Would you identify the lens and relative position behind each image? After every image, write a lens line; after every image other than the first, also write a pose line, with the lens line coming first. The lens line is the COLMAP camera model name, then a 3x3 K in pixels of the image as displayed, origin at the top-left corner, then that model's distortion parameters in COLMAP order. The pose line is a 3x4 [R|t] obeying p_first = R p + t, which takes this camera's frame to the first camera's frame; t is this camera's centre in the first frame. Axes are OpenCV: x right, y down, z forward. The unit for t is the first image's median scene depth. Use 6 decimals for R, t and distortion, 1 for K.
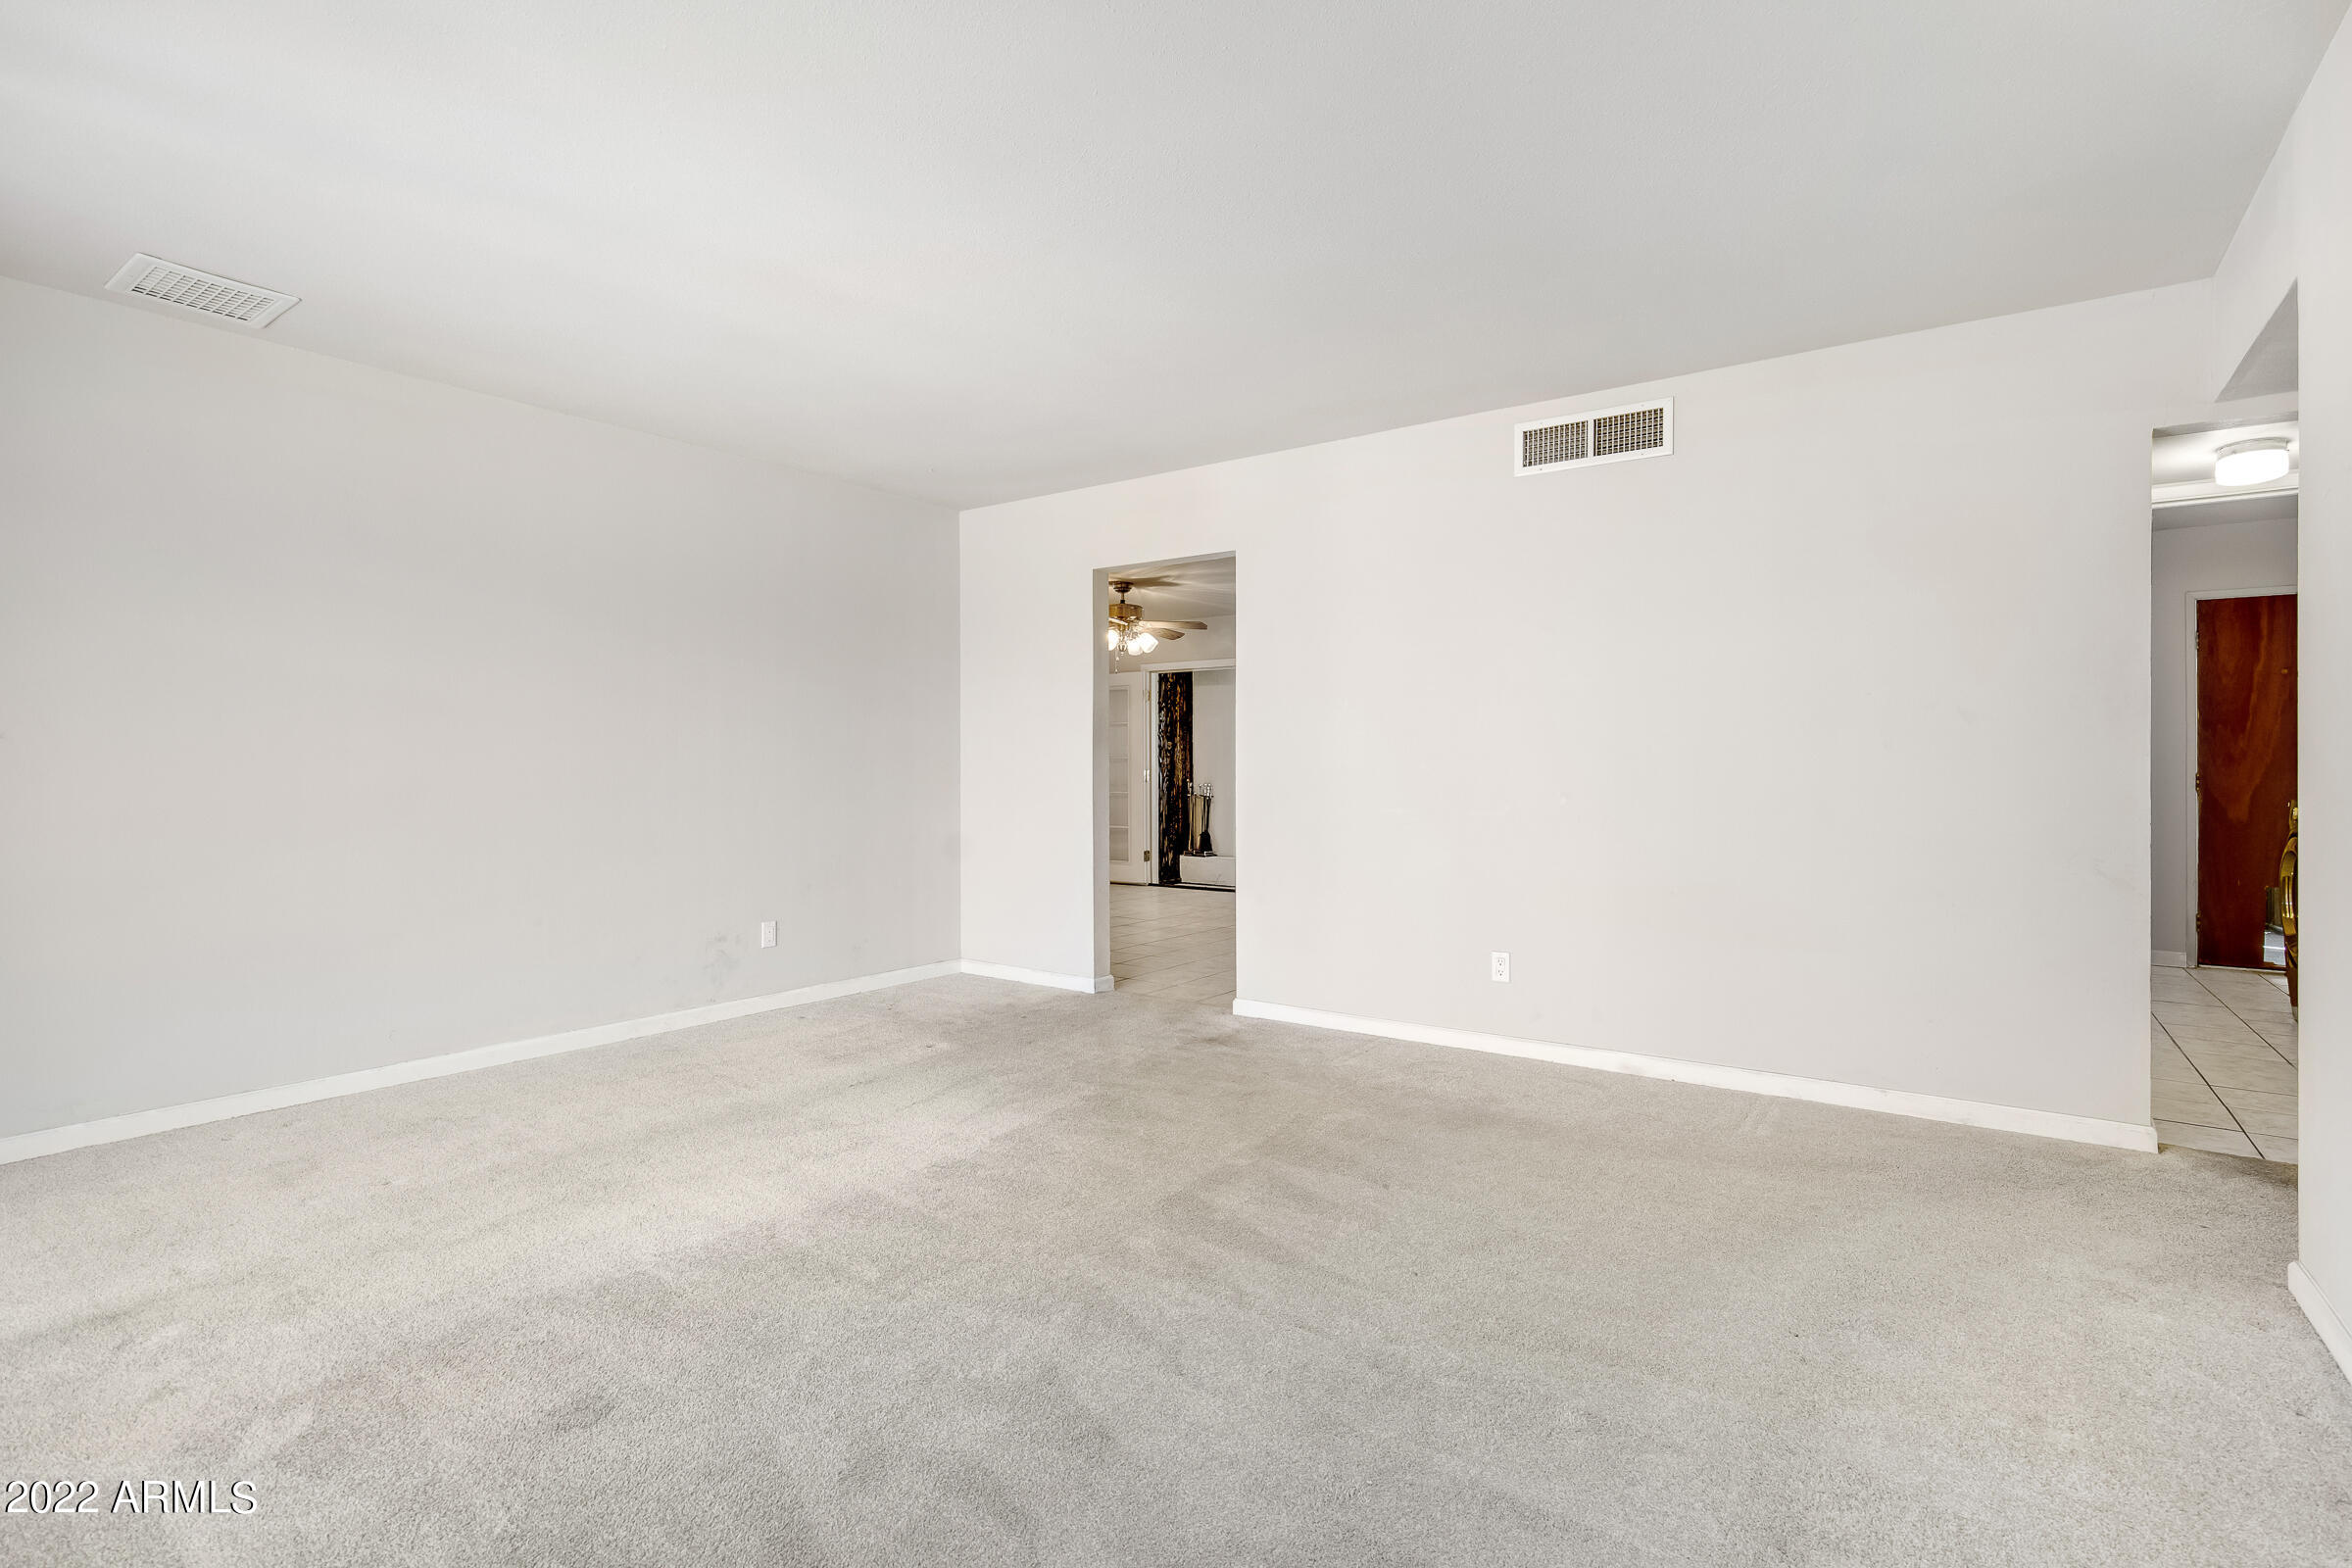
lens RADIAL K [[1142.1, 0, 1178.8], [0, 1142.1, 771.9], [0, 0, 1]] dist [-0.004723, -0.000667]
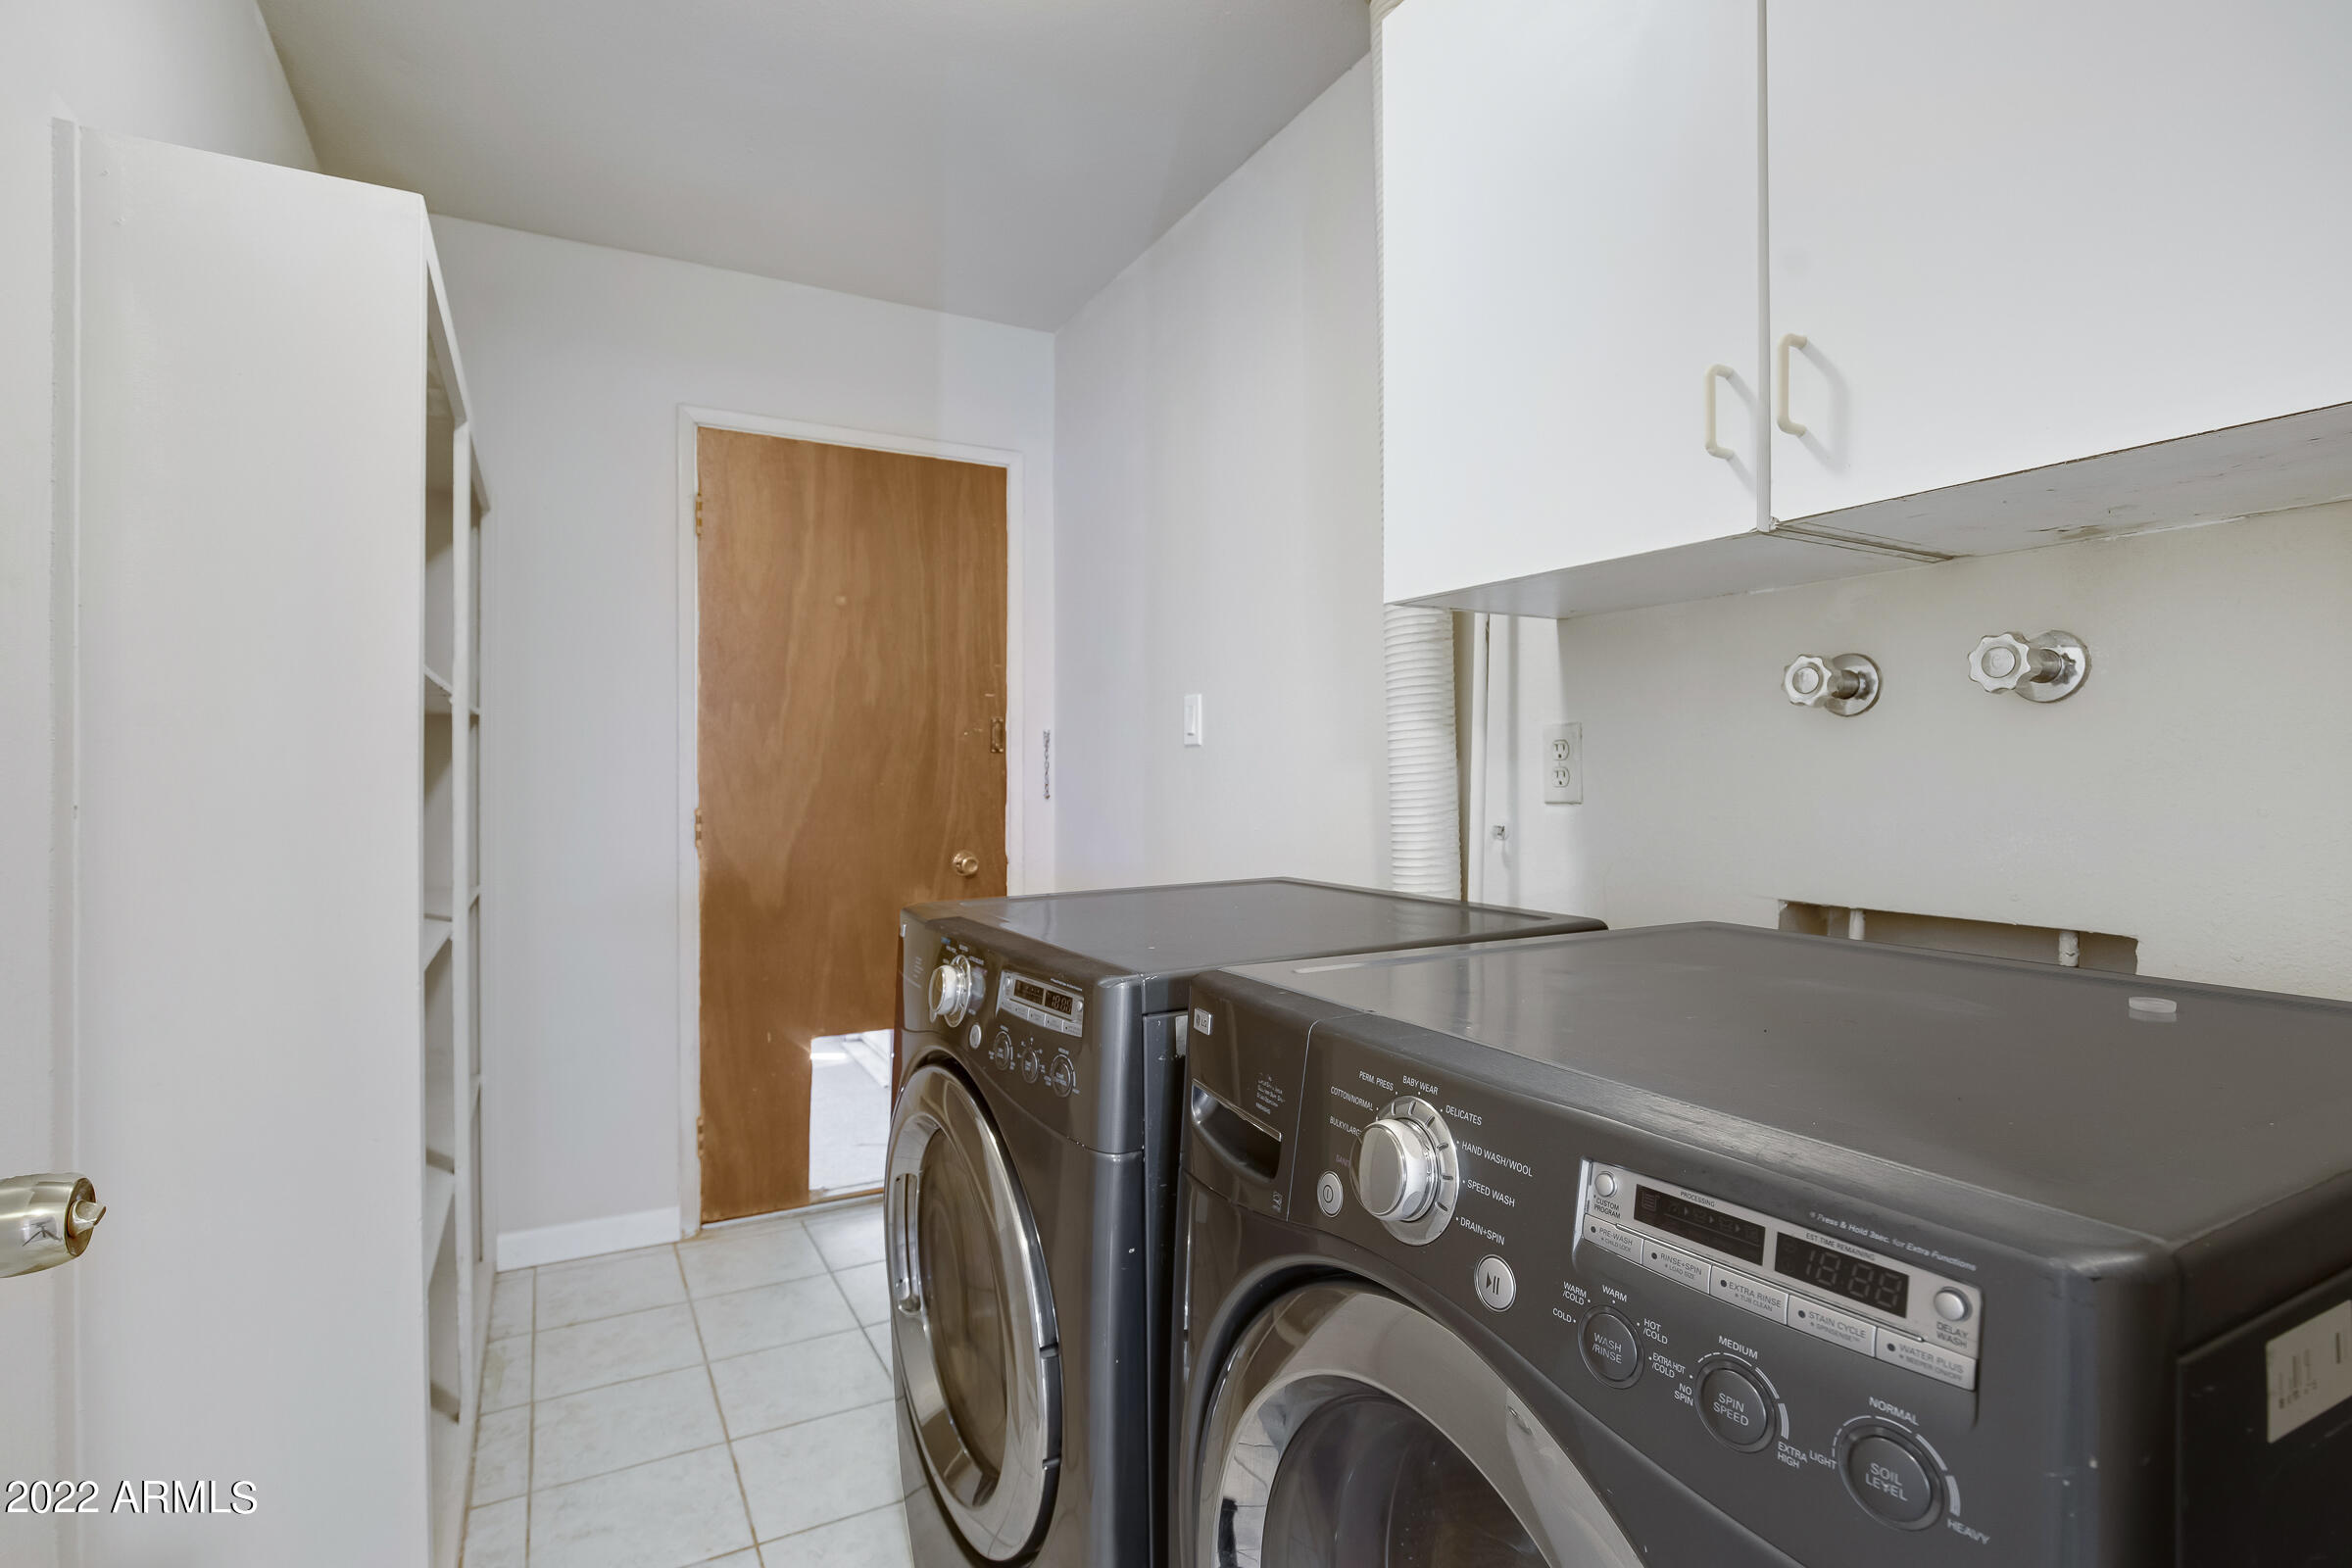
lens RADIAL K [[1142.1, 0, 1178.9], [0, 1142.1, 785.6], [0, 0, 1]] dist [-0.004723, -0.000667]
pose [[0.468520, 0.001200, 0.883452, 0.596419], [0.006332, 0.999969, -0.004717, -0.004590], [-0.883430, 0.007804, 0.468498, 0.630942]]
